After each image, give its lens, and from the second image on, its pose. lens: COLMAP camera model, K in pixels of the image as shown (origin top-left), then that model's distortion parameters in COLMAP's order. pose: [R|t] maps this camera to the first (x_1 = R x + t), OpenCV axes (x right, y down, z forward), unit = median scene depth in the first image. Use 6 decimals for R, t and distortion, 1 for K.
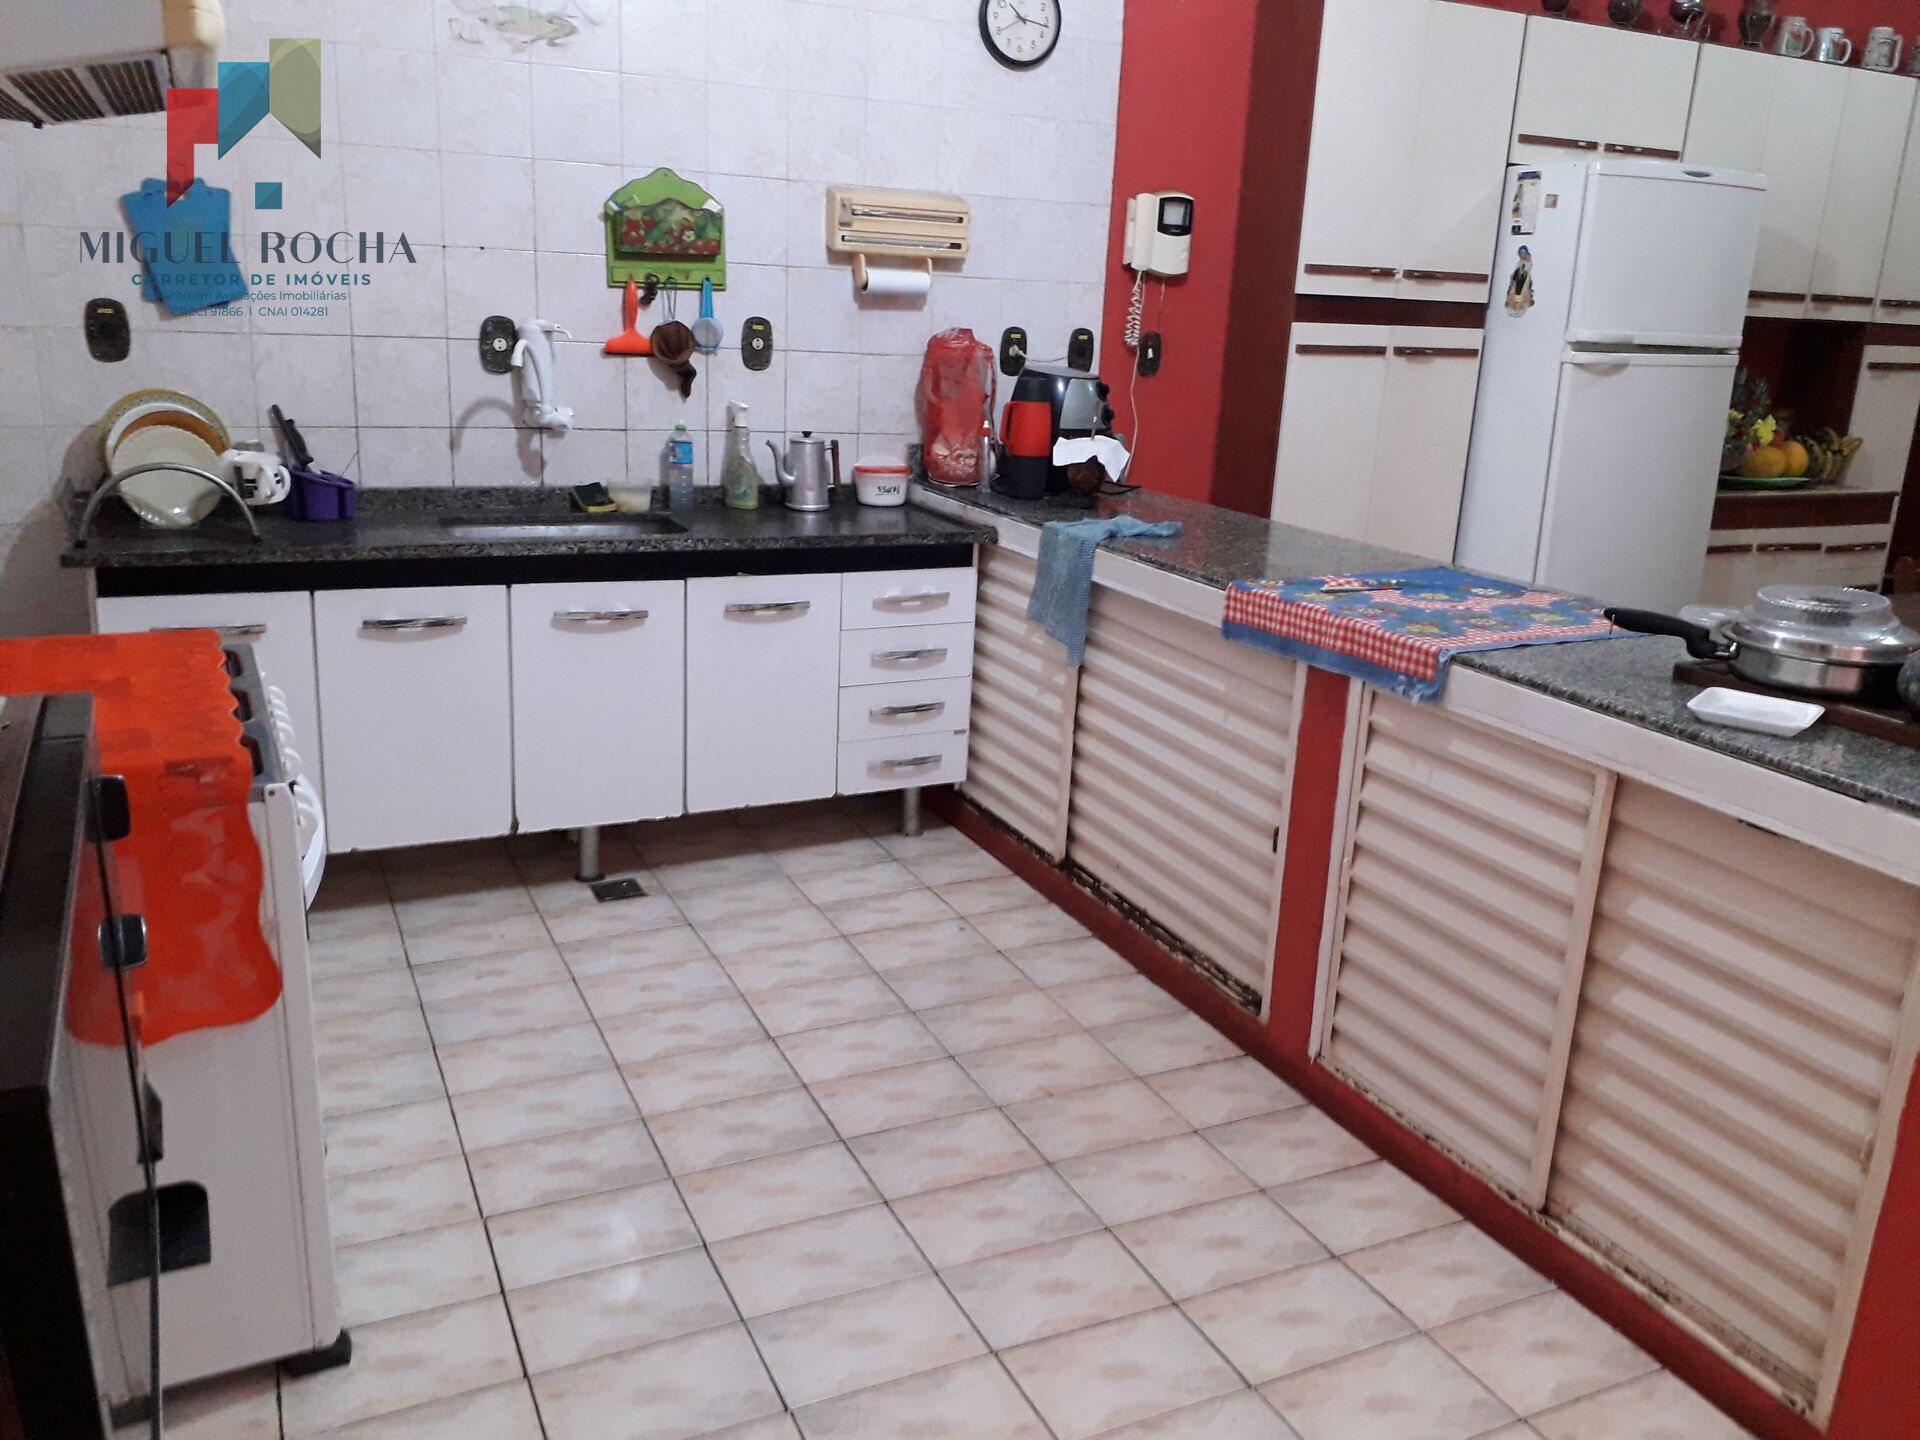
lens RADIAL K [[1535.9, 0, 963.5], [0, 1535.9, 724.7], [0, 0, 1]] dist [0.003304, -0.032545]
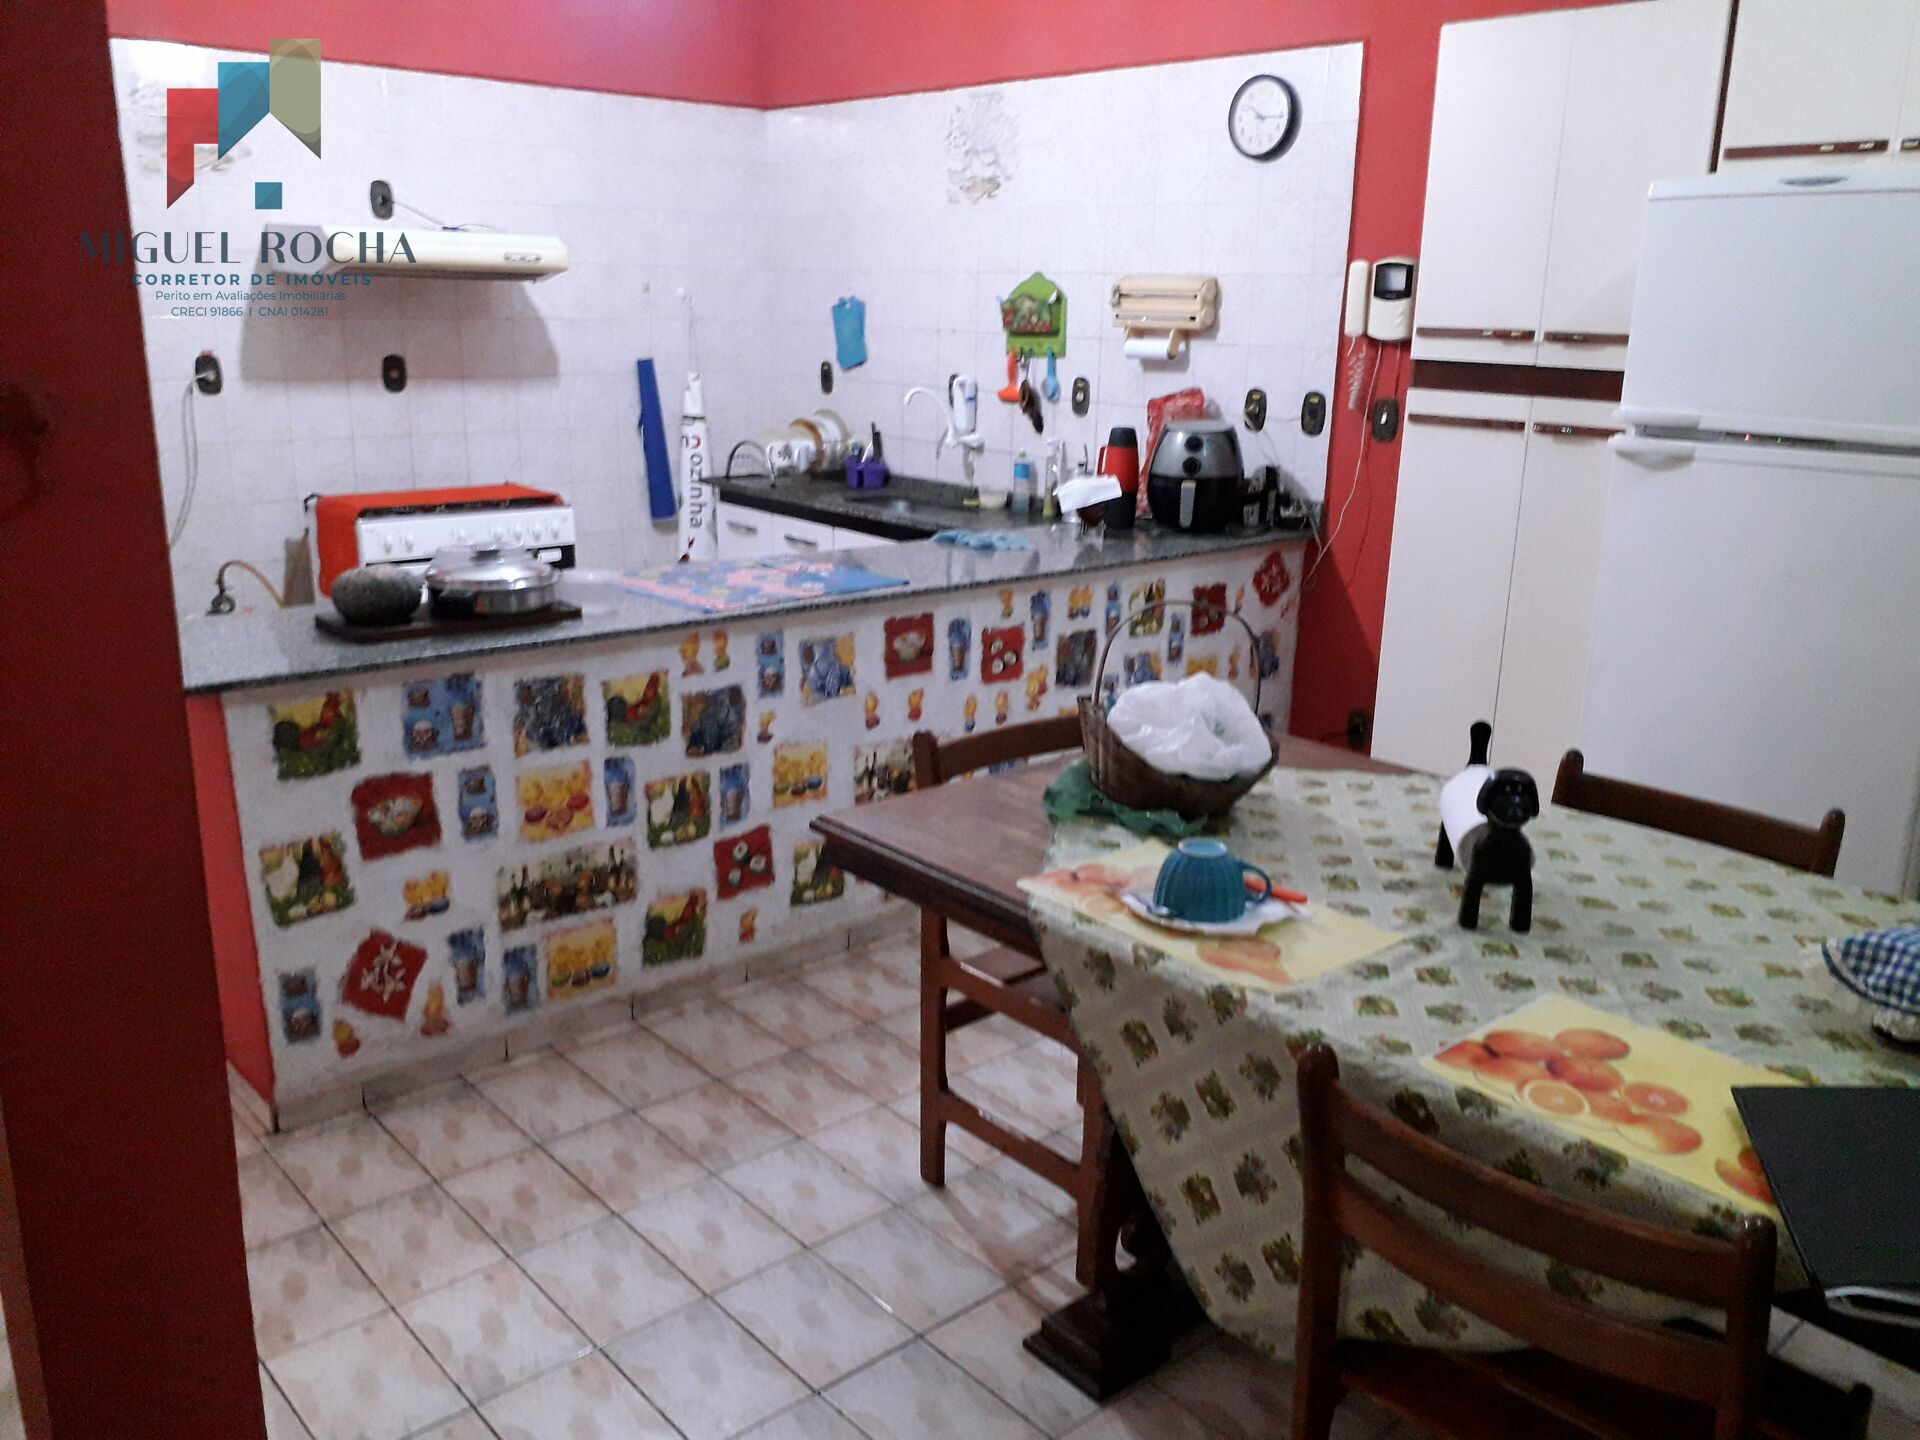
lens RADIAL K [[1535.9, 0, 958.7], [0, 1535.9, 719.4], [0, 0, 1]] dist [0.003304, -0.032545]
pose [[0.286328, 0.220231, -0.932478, 1.142786], [-0.253283, 0.956002, 0.148014, -0.151279], [0.924048, 0.193800, 0.329511, 0.519762]]
